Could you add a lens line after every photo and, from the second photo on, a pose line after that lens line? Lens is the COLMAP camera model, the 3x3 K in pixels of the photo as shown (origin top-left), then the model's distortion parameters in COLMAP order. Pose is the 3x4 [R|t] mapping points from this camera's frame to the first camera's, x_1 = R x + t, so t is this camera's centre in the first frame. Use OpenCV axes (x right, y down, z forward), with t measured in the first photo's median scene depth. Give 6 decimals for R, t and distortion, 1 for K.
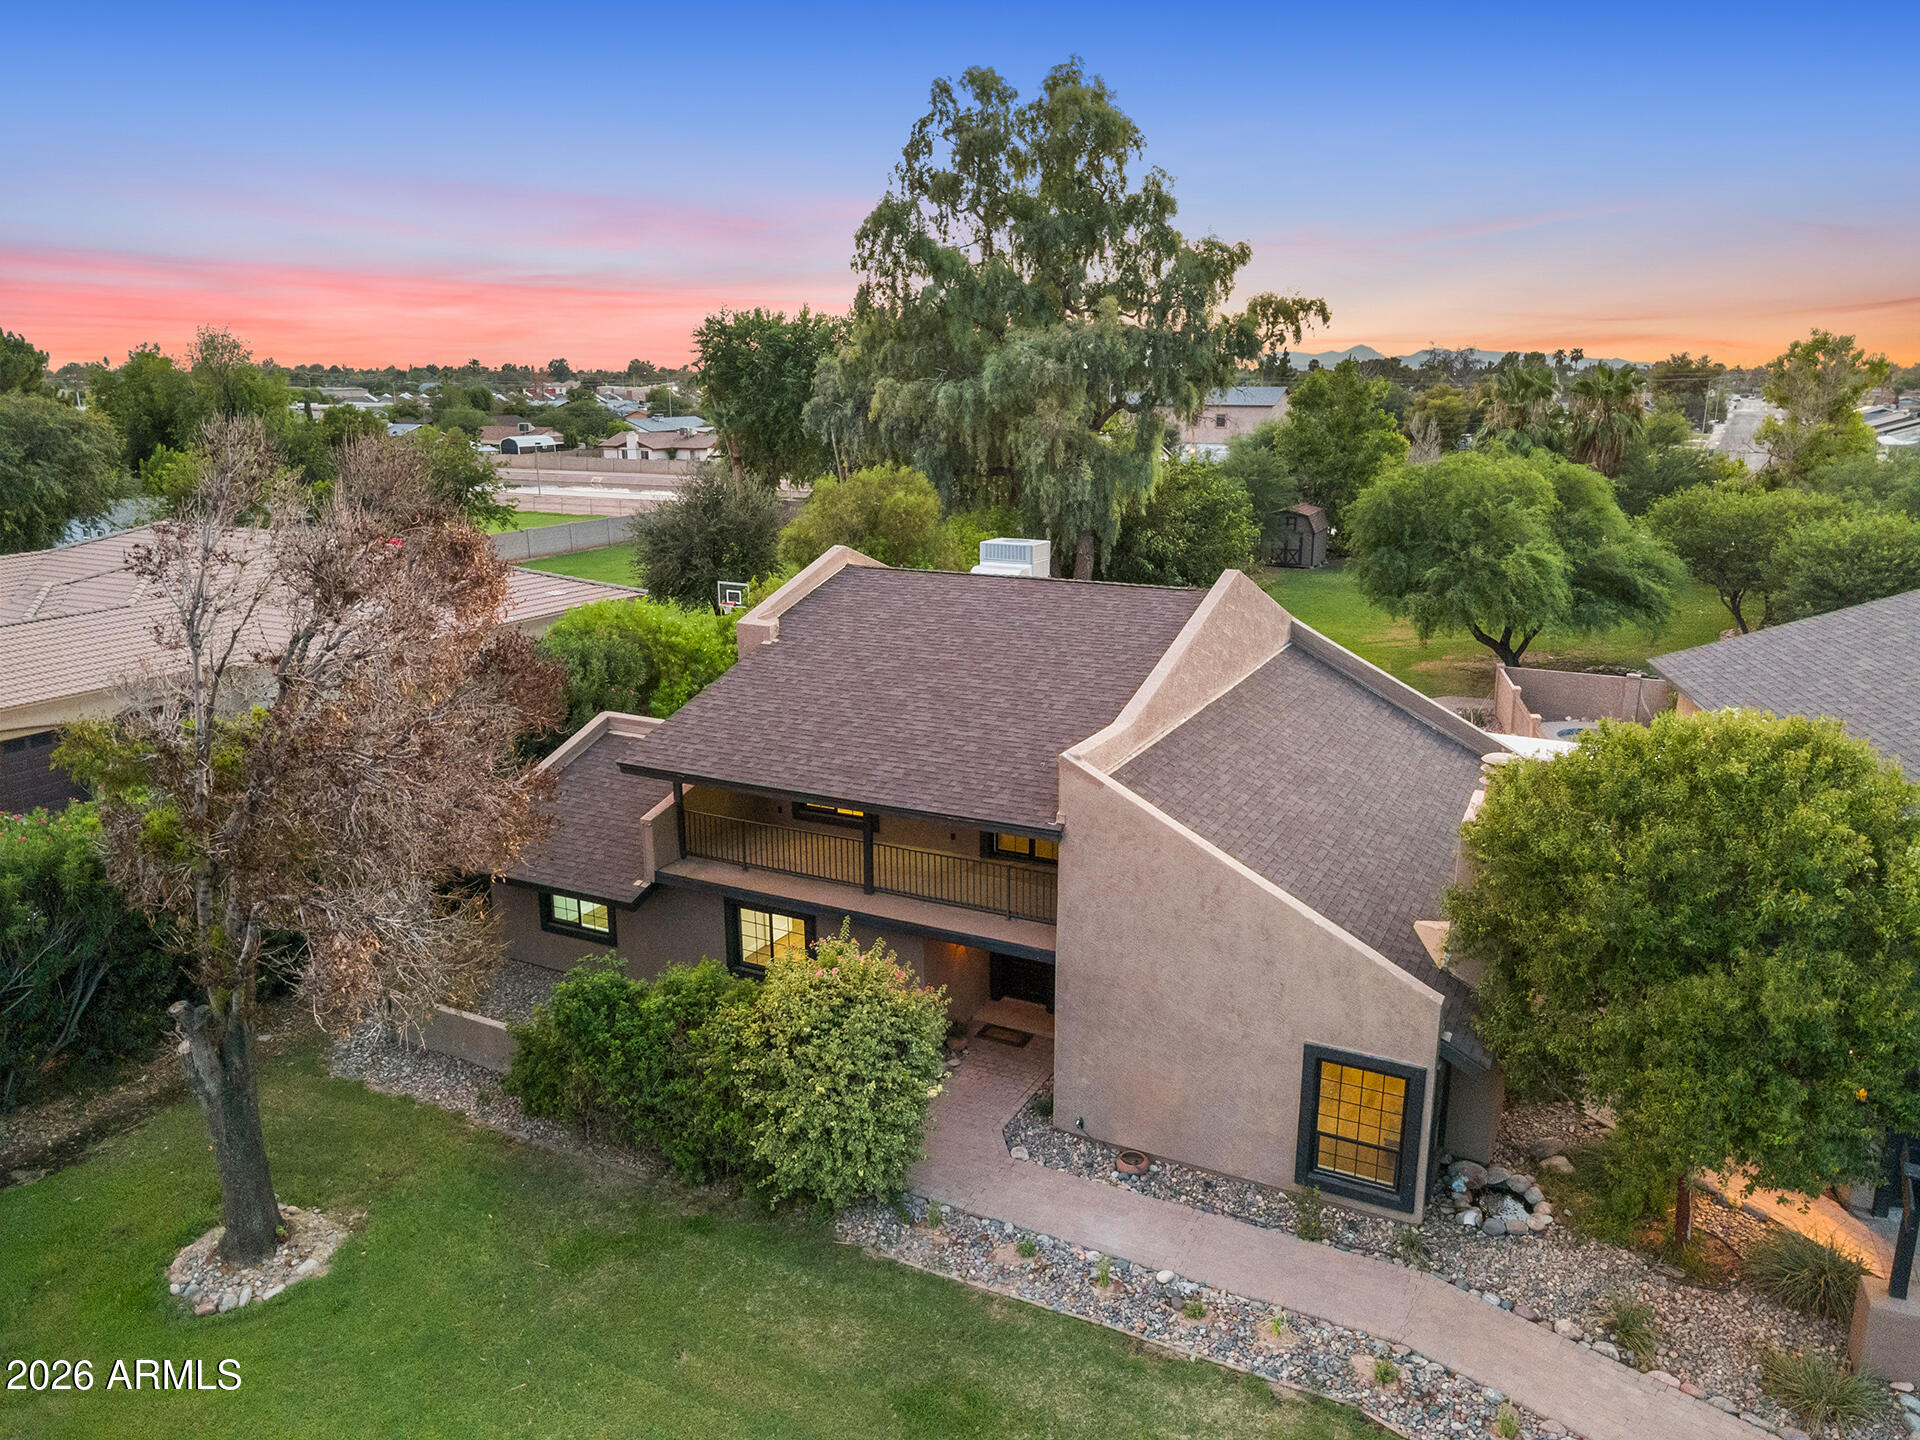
lens RADIAL K [[1334.7, 0, 960.0], [0, 1334.7, 720.0], [0, 0, 1]] dist [0.006965, -0.000201]
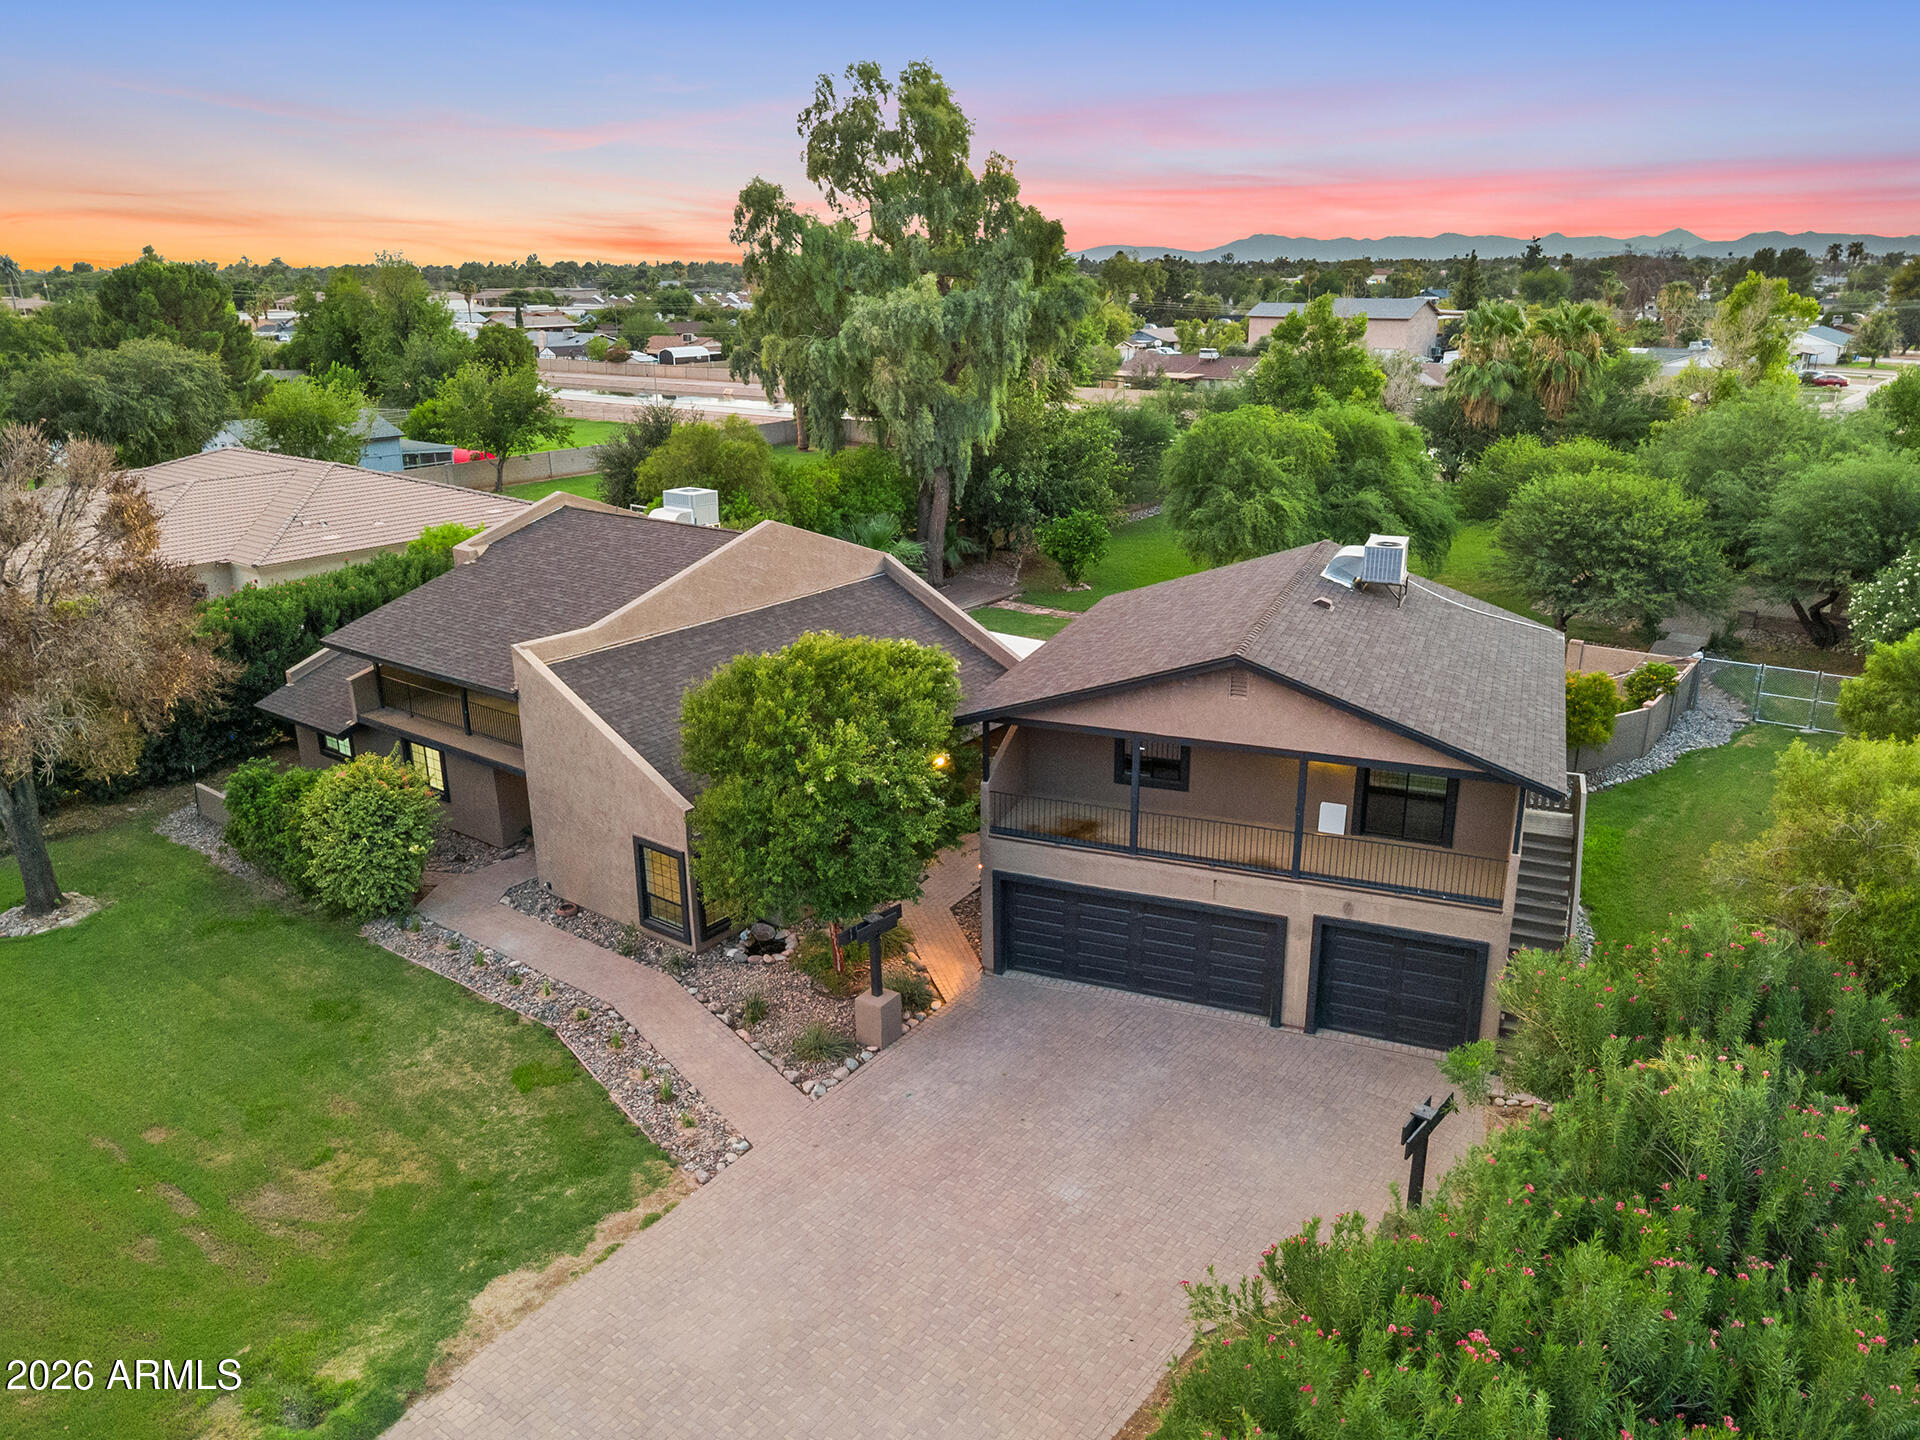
lens RADIAL K [[1360.0, 0, 958.4], [0, 1360.0, 708.7], [0, 0, 1]] dist [0.007235, 0.000768]
pose [[0.984125, 0.050635, -0.170098, 0.693530], [-0.040157, 0.997110, 0.064488, -0.019093], [0.172872, -0.056634, 0.983315, -0.386214]]
